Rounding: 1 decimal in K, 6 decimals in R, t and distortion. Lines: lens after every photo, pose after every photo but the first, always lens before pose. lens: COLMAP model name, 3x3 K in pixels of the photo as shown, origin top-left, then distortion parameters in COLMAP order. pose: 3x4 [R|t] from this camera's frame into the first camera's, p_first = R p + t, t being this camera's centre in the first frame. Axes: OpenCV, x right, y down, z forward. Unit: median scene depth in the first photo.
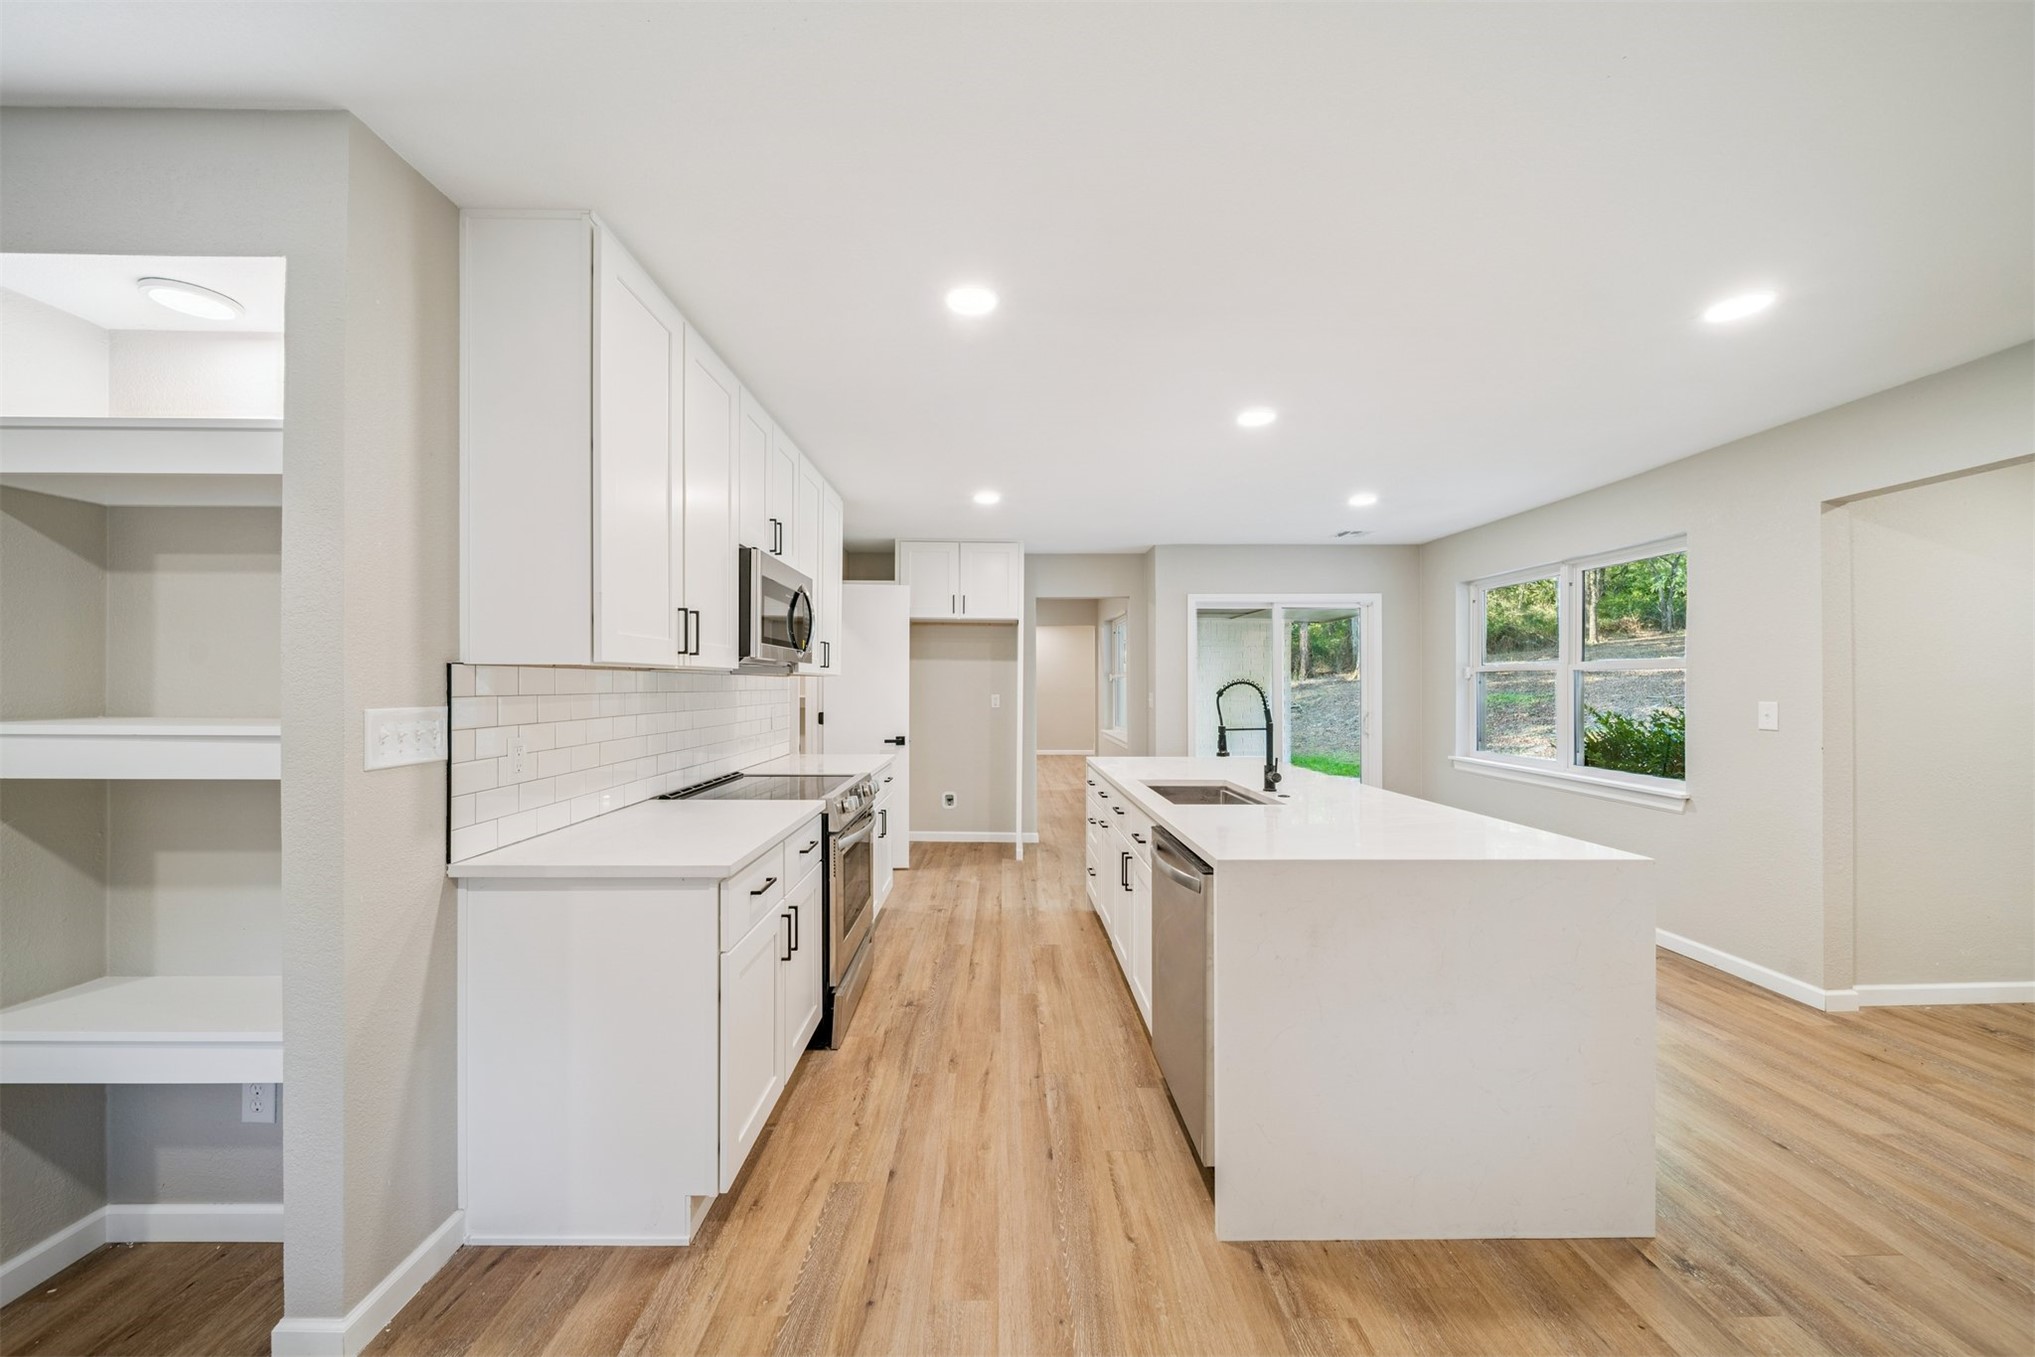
lens RADIAL K [[718.6, 0, 1010.7], [0, 718.6, 684.9], [0, 0, 1]] dist [0.000177, -0.001336]
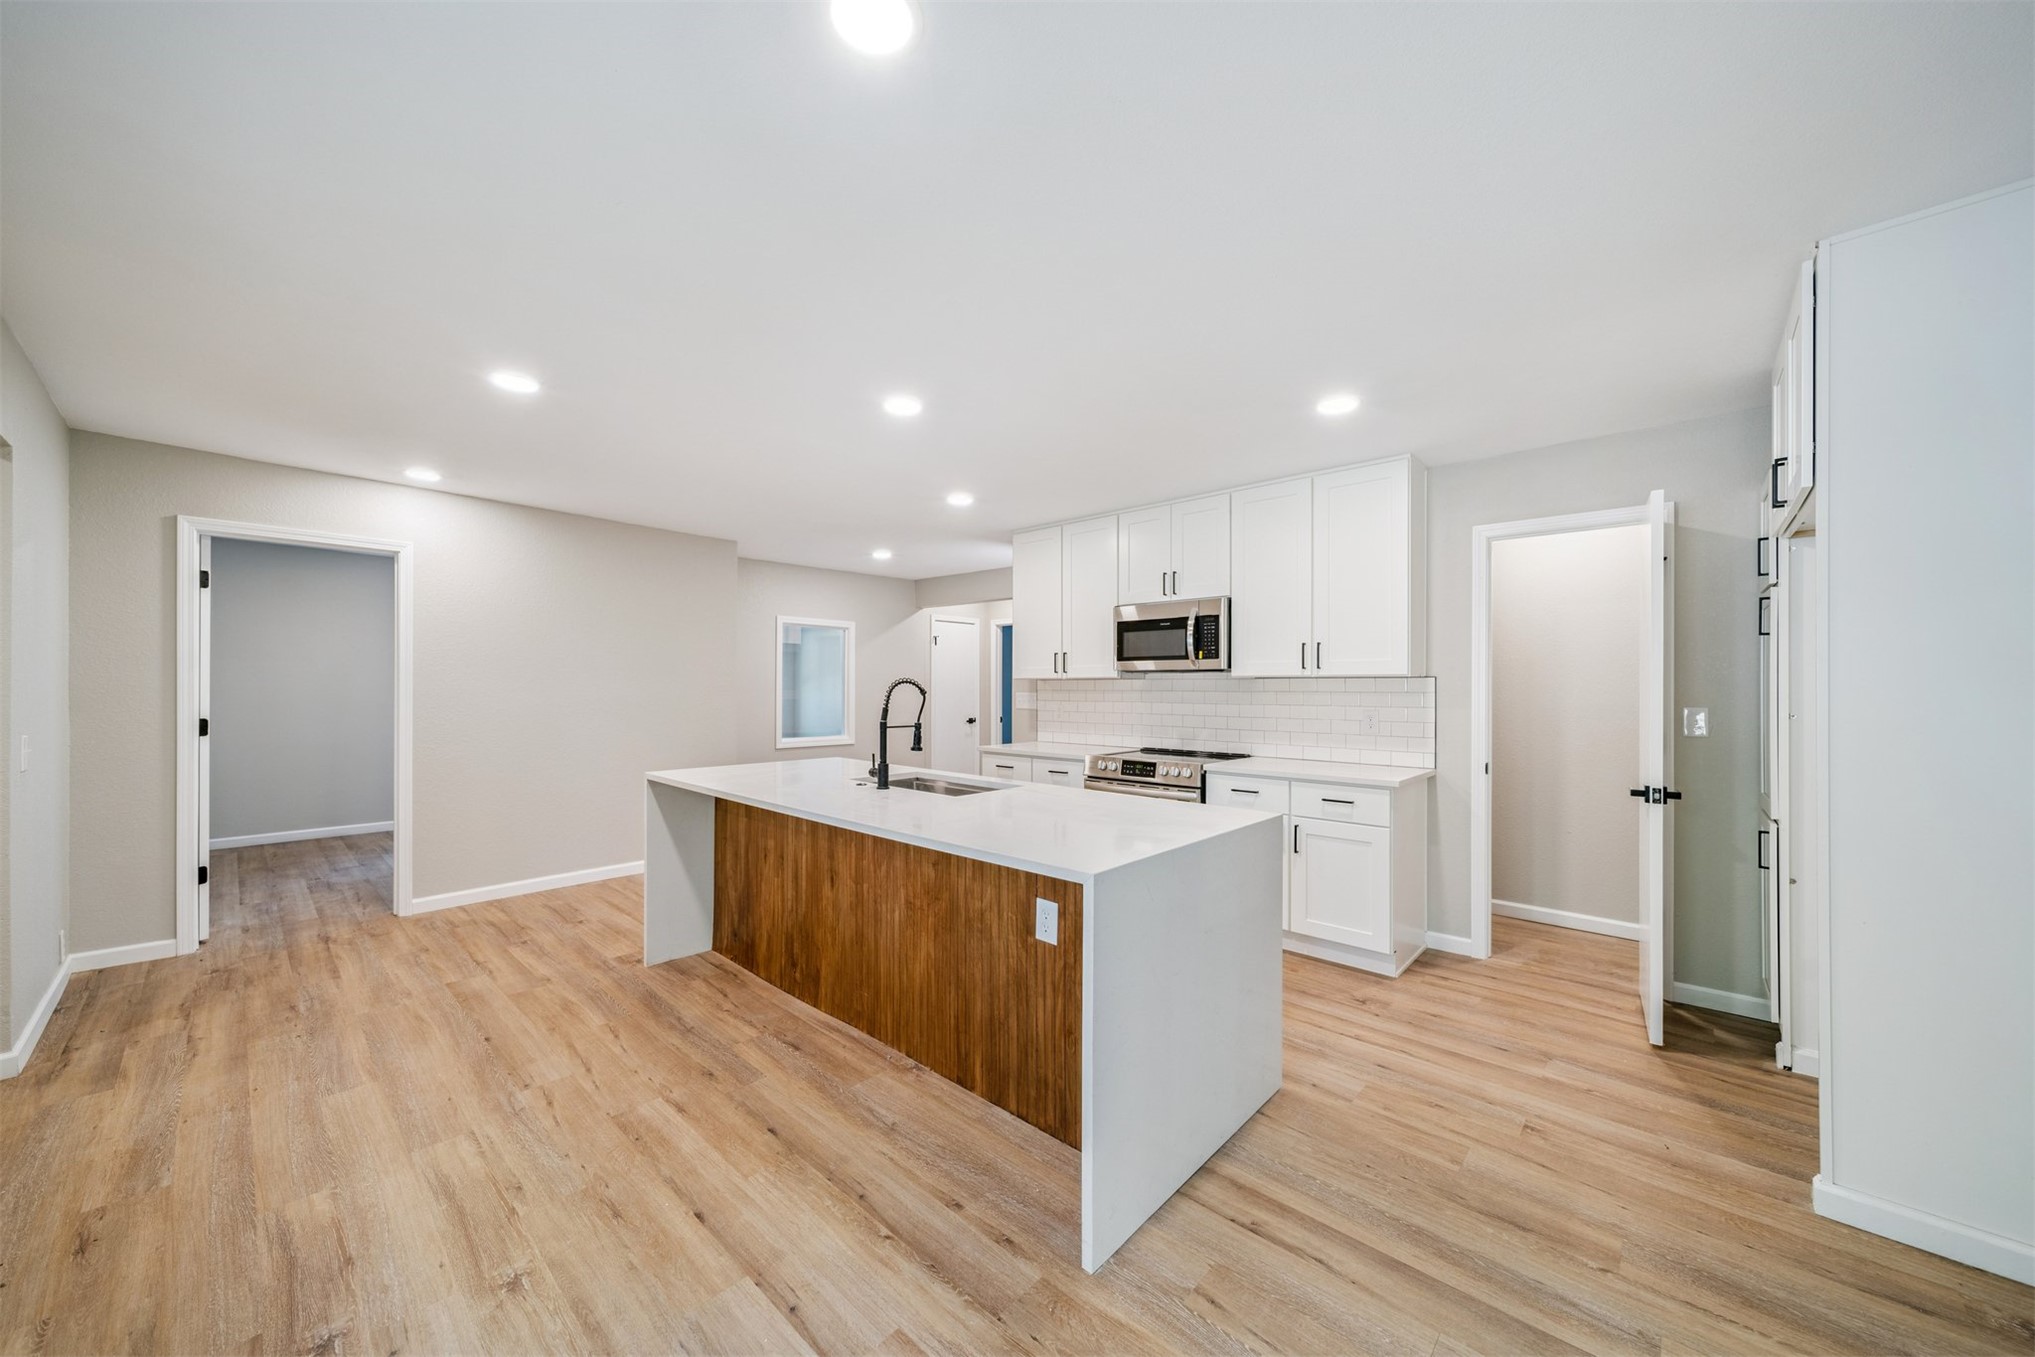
lens RADIAL K [[718.6, 0, 1012.3], [0, 718.6, 687.5], [0, 0, 1]] dist [0.000177, -0.001336]
pose [[-0.687538, -0.004024, -0.726138, 1.089547], [-0.004385, 0.999989, -0.001389, 0.006324], [0.726135, 0.002229, -0.687548, 2.049452]]
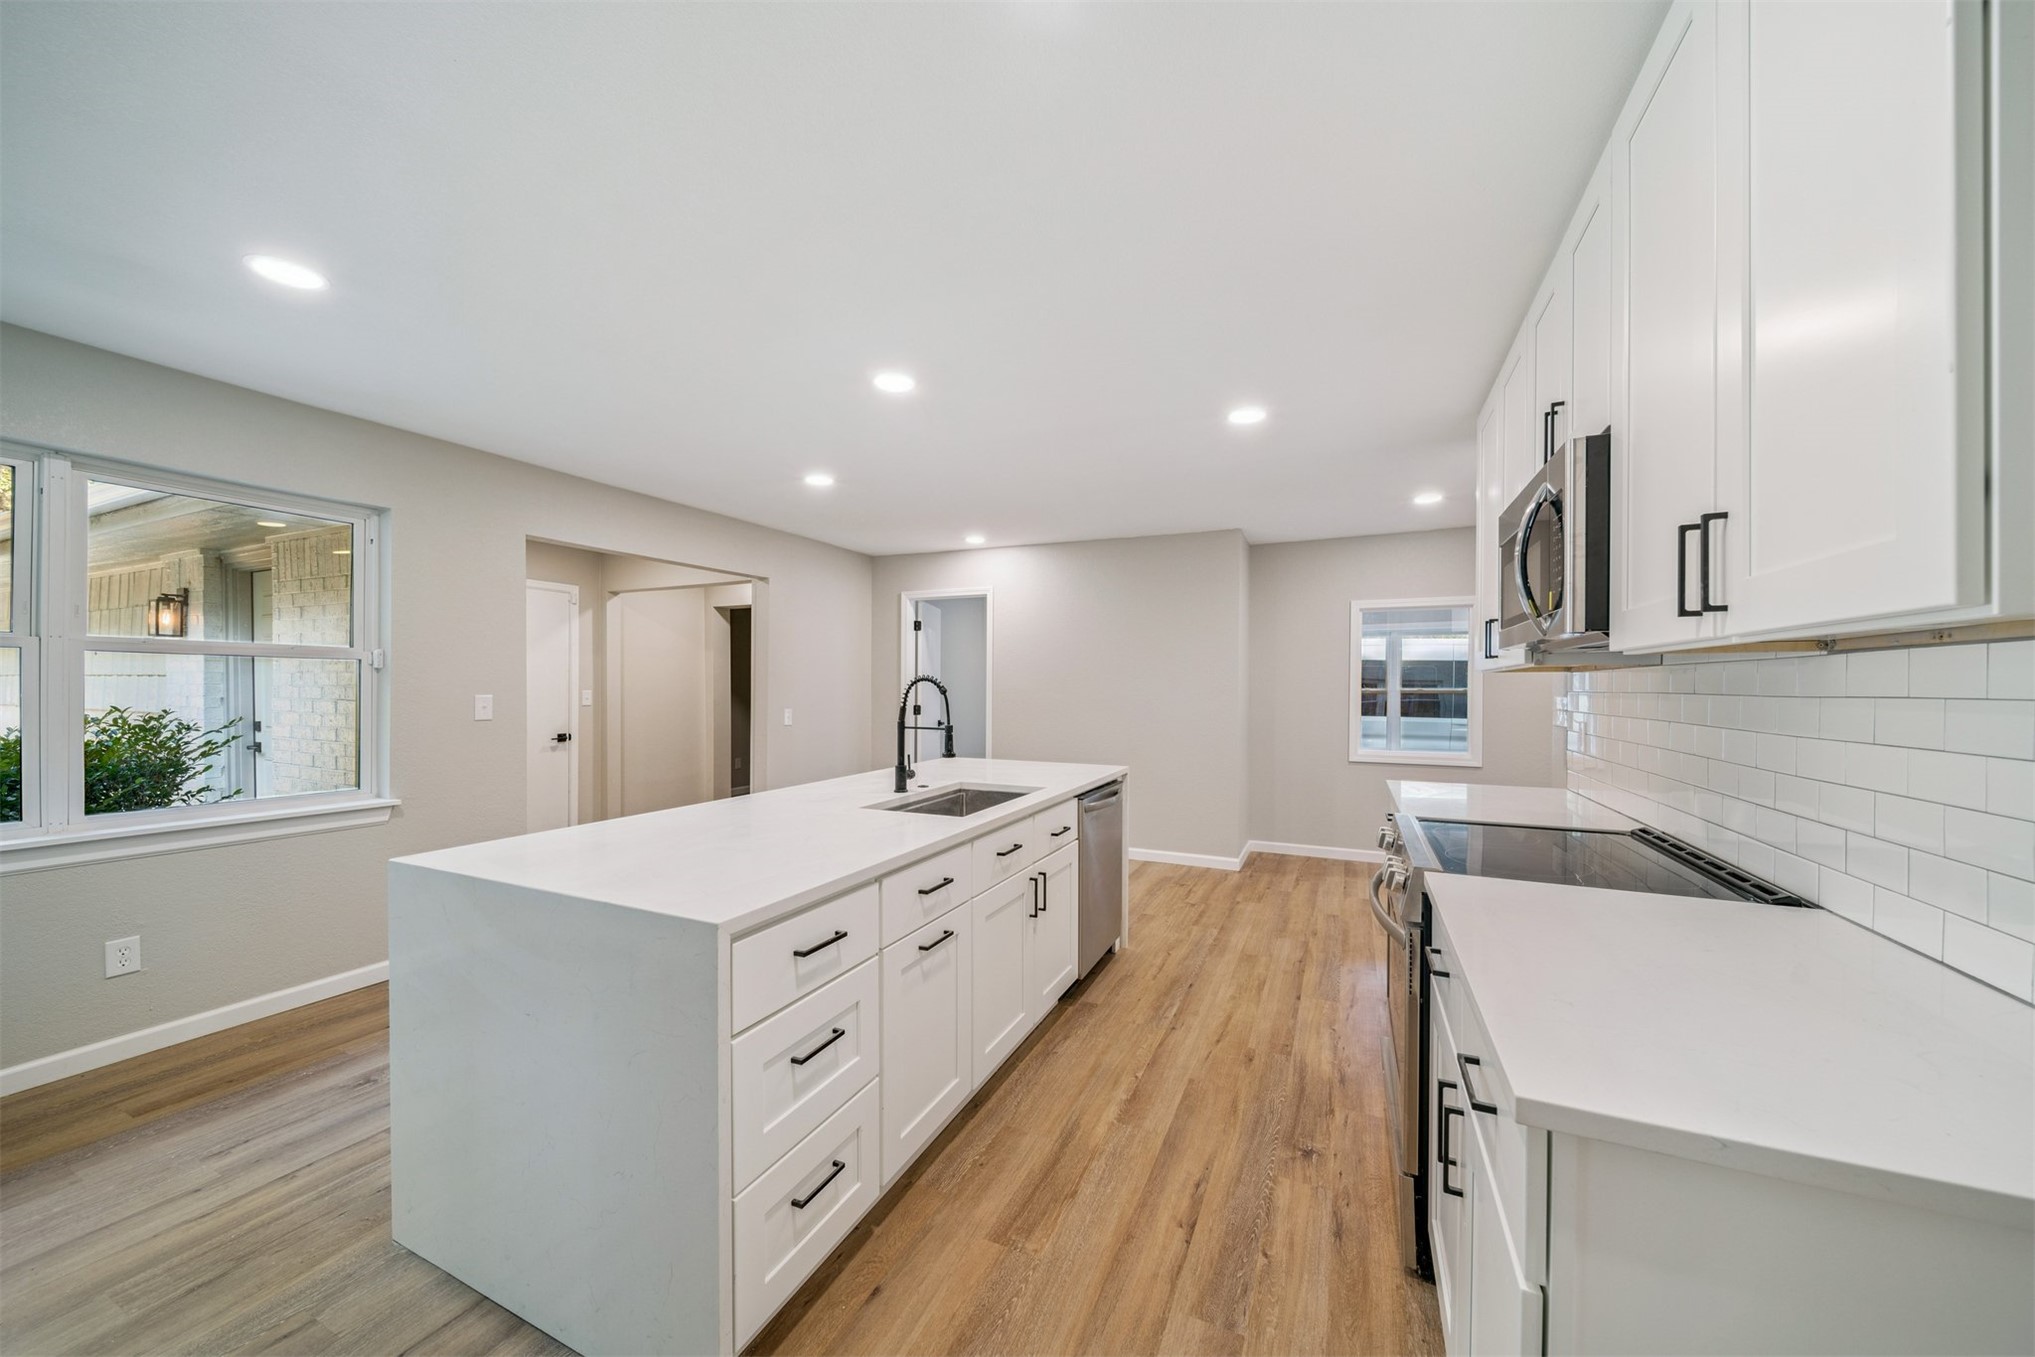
lens RADIAL K [[718.6, 0, 1017.1], [0, 718.6, 685.8], [0, 0, 1]] dist [0.000177, -0.001336]
pose [[-0.902110, -0.003757, 0.431489, -0.215306], [-0.004441, 0.999990, -0.000578, 0.007099], [-0.431482, -0.002438, -0.902118, 2.018597]]
